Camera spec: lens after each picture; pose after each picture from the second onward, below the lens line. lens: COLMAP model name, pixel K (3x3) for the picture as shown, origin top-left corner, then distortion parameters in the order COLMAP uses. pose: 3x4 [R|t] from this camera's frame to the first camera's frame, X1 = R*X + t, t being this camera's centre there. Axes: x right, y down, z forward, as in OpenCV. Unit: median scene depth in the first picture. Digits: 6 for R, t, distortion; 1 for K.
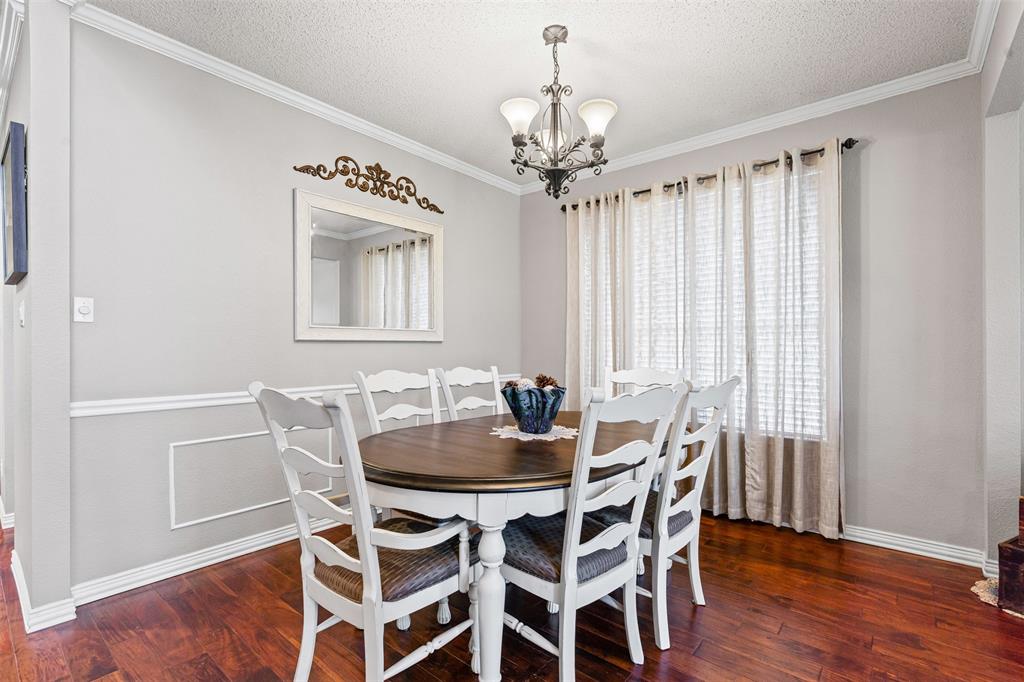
lens RADIAL K [[469.9, 0, 505.3], [0, 469.9, 350.7], [0, 0, 1]] dist [-0.007071, 0.003119]
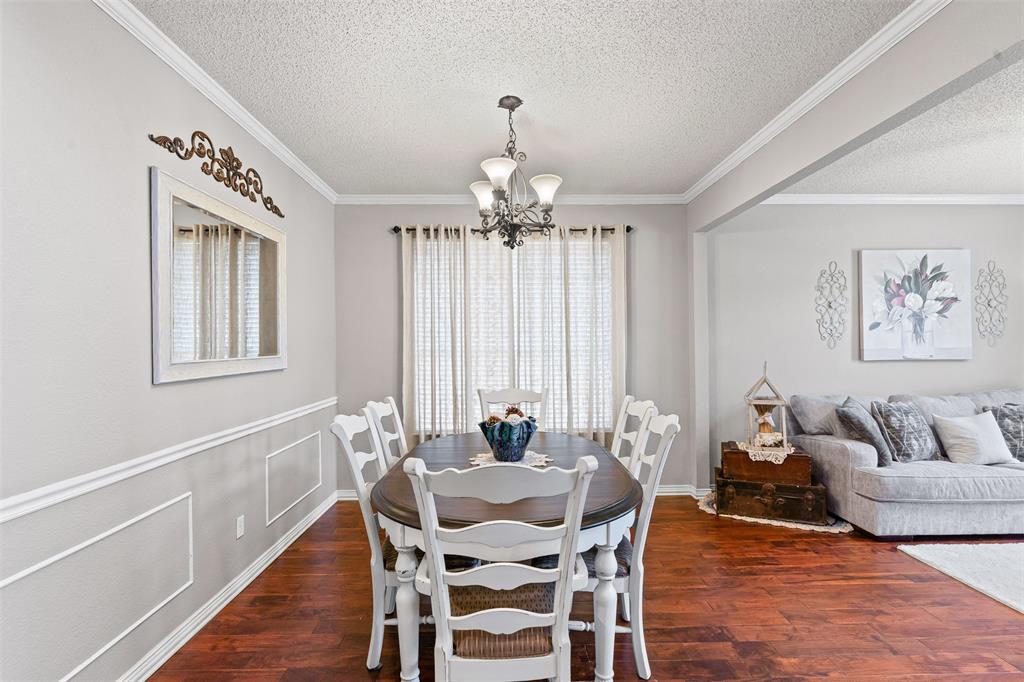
lens RADIAL K [[469.9, 0, 507.5], [0, 469.9, 344.8], [0, 0, 1]] dist [-0.007071, 0.003119]
pose [[0.750957, -0.008112, 0.660301, -0.464412], [0.012616, 0.999918, -0.002064, -0.066088], [-0.660230, 0.009881, 0.750998, 0.118109]]
